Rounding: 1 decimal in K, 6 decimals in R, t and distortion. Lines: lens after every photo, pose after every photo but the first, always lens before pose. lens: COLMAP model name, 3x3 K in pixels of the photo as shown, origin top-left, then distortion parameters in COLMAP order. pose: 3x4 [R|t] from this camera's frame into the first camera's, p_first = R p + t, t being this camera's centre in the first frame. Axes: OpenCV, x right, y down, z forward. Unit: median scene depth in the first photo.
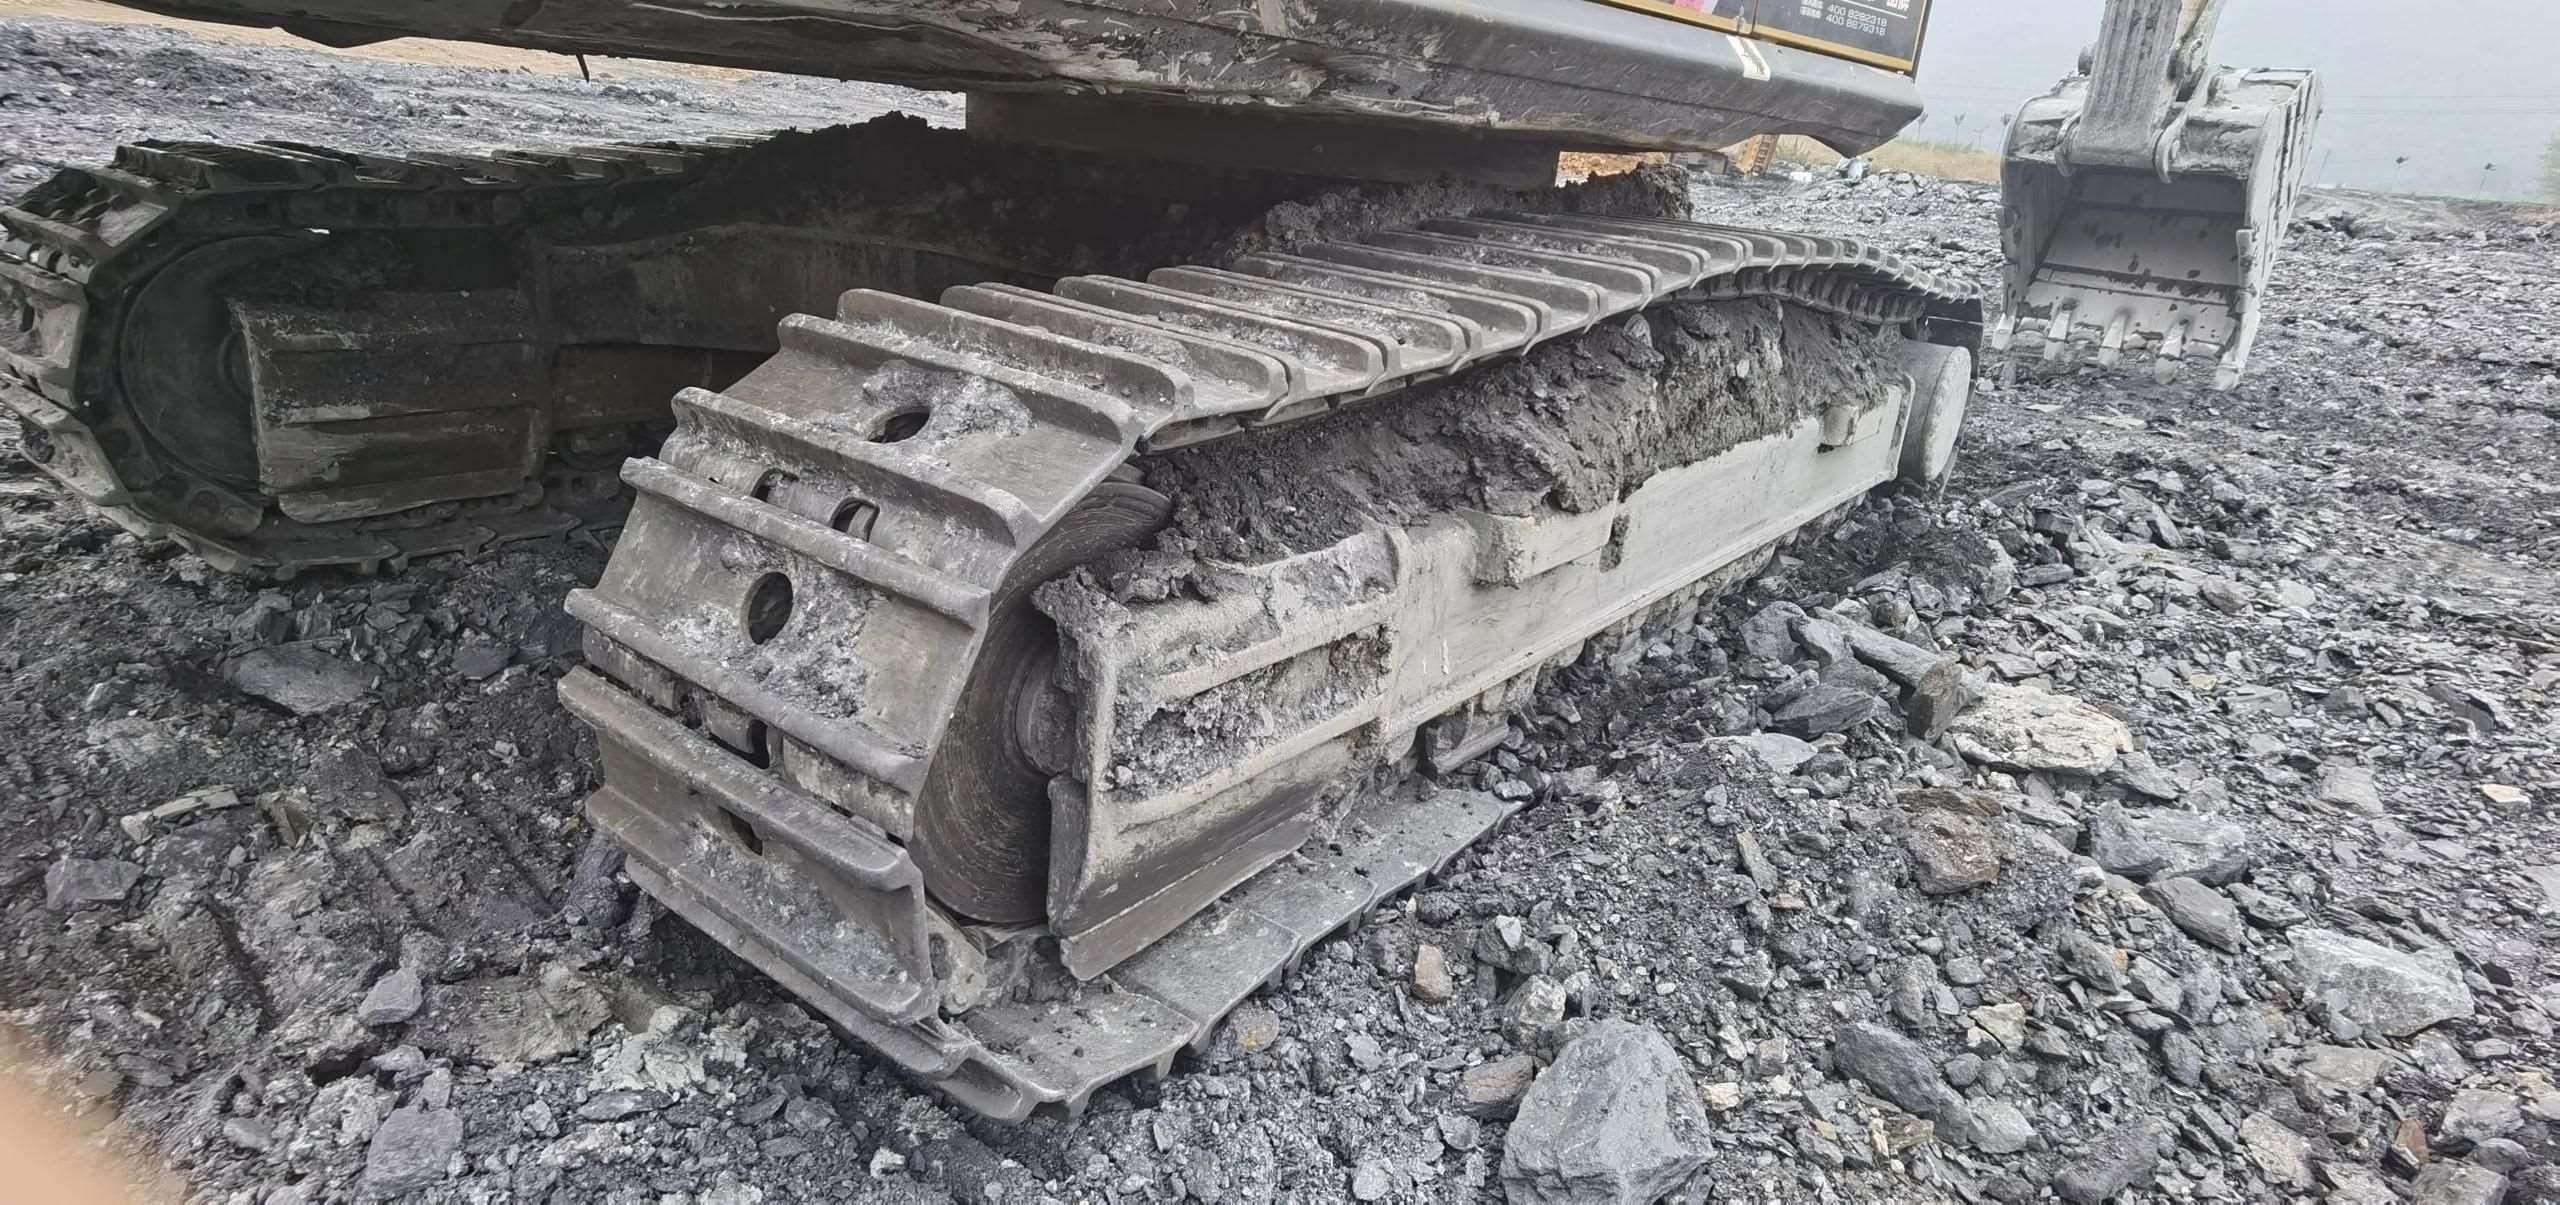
lens RADIAL K [[1326.1, 0, 1280.5], [0, 1326.1, 578.9], [0, 0, 1]] dist [-0.011028, 0.000599]
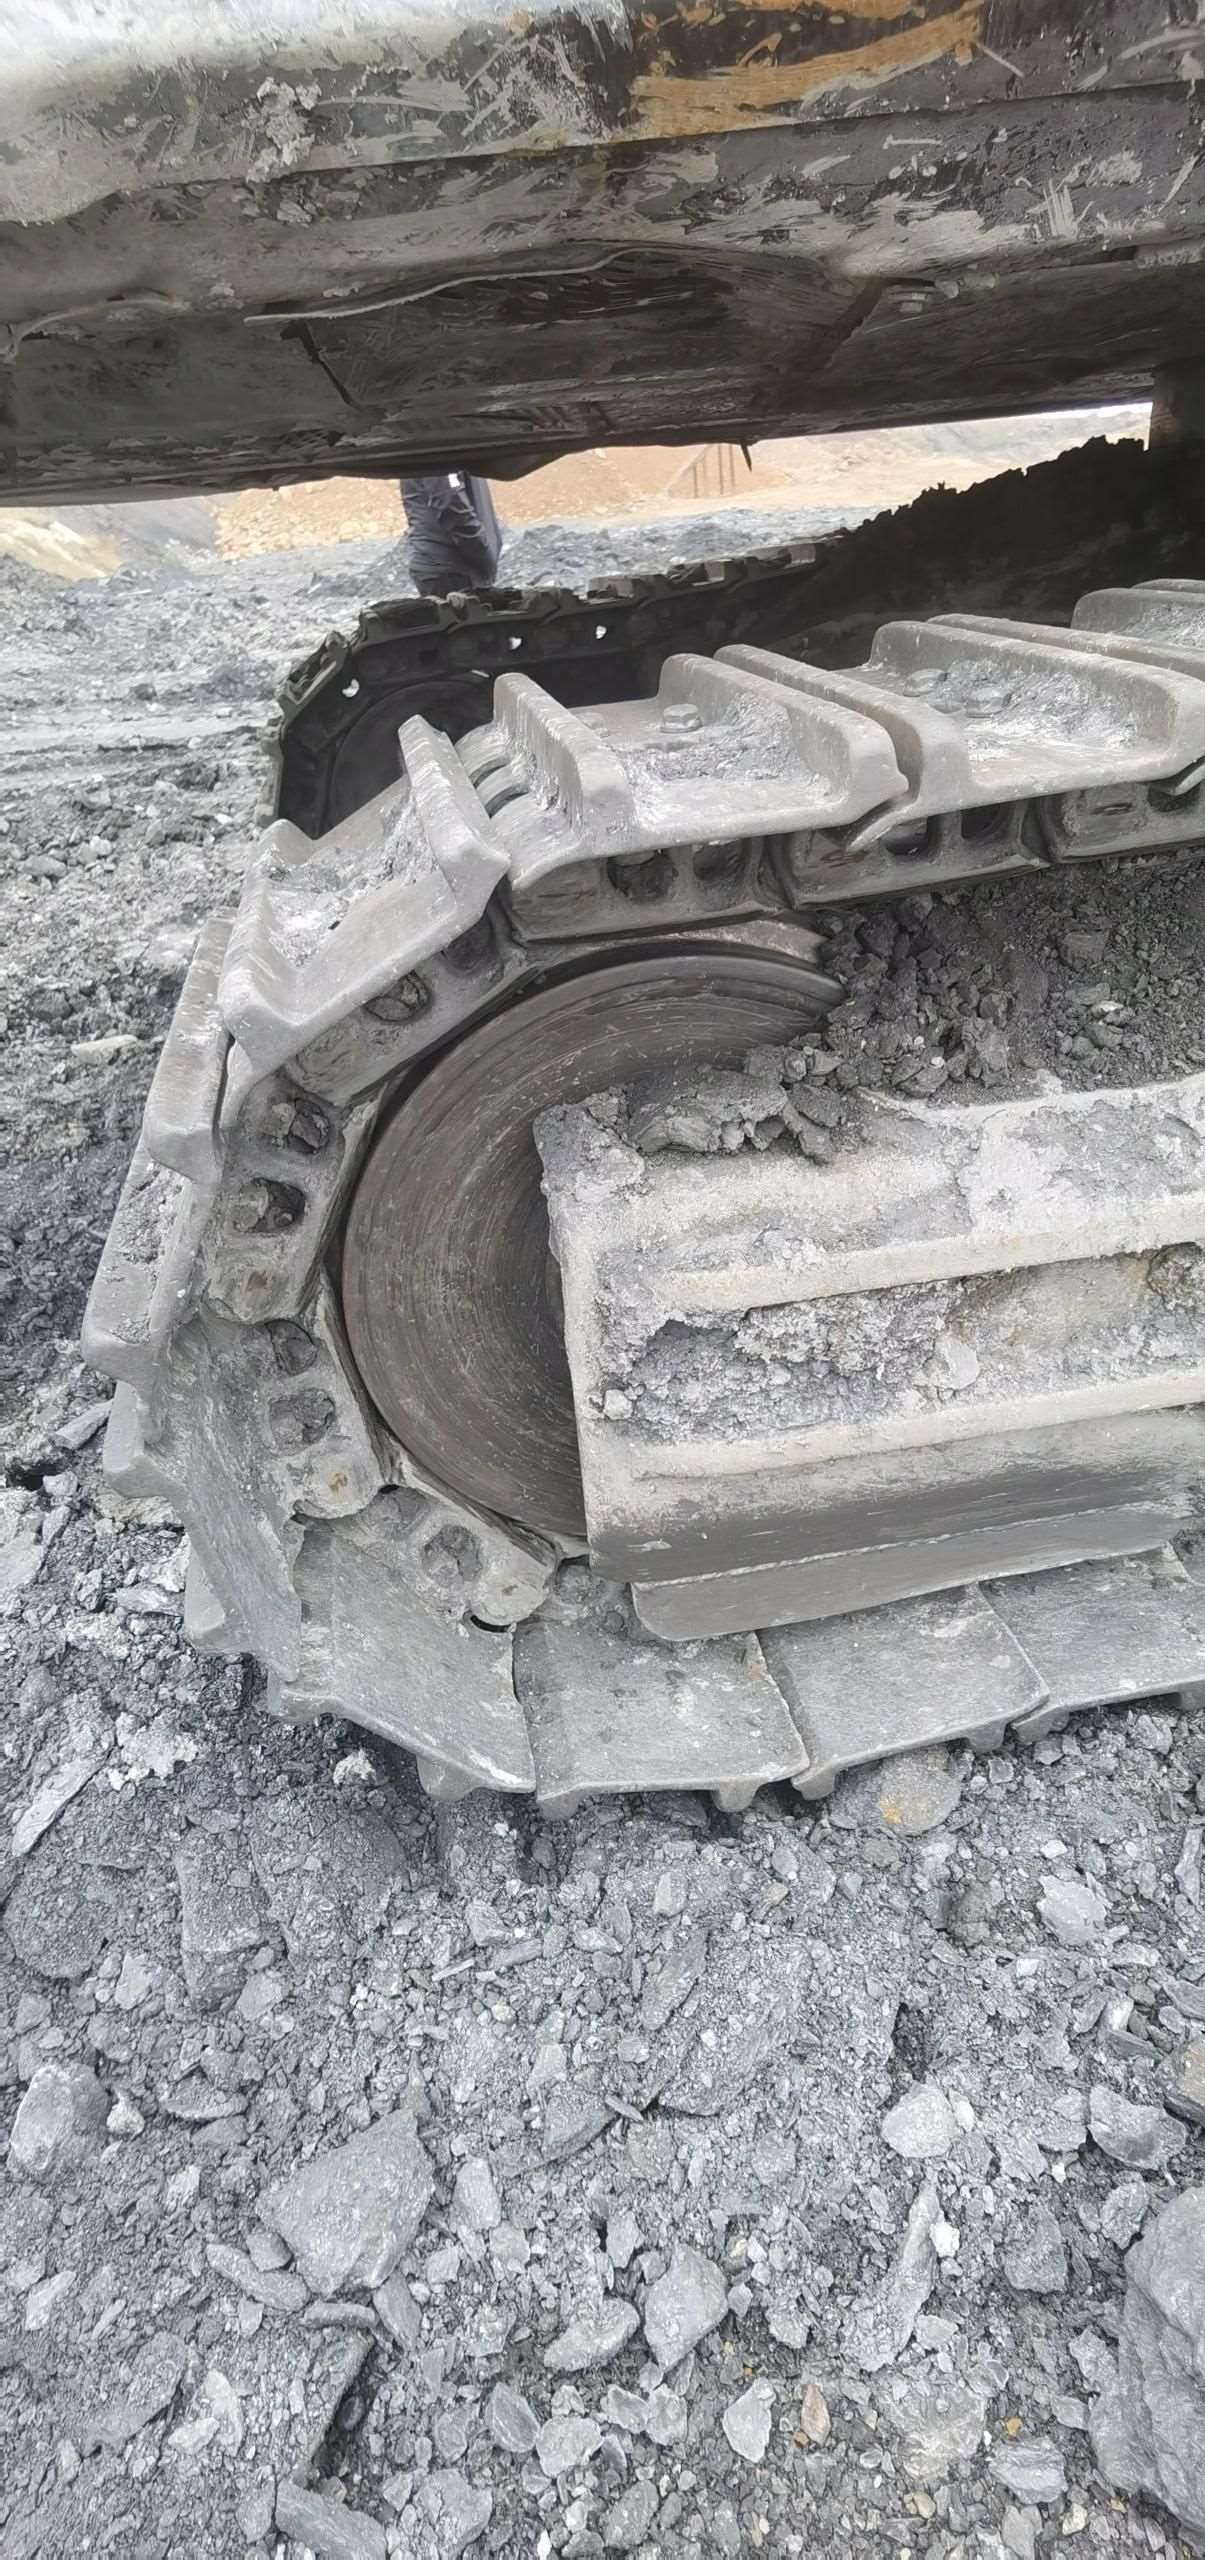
lens RADIAL K [[1326.1, 0, 602.5], [0, 1326.1, 1280.0], [0, 0, 1]] dist [-0.011028, 0.000599]
pose [[0.705489, 0.200619, -0.679734, 0.287271], [-0.067158, 0.973707, 0.217681, -0.053598], [0.705532, -0.107922, 0.700412, 0.470624]]
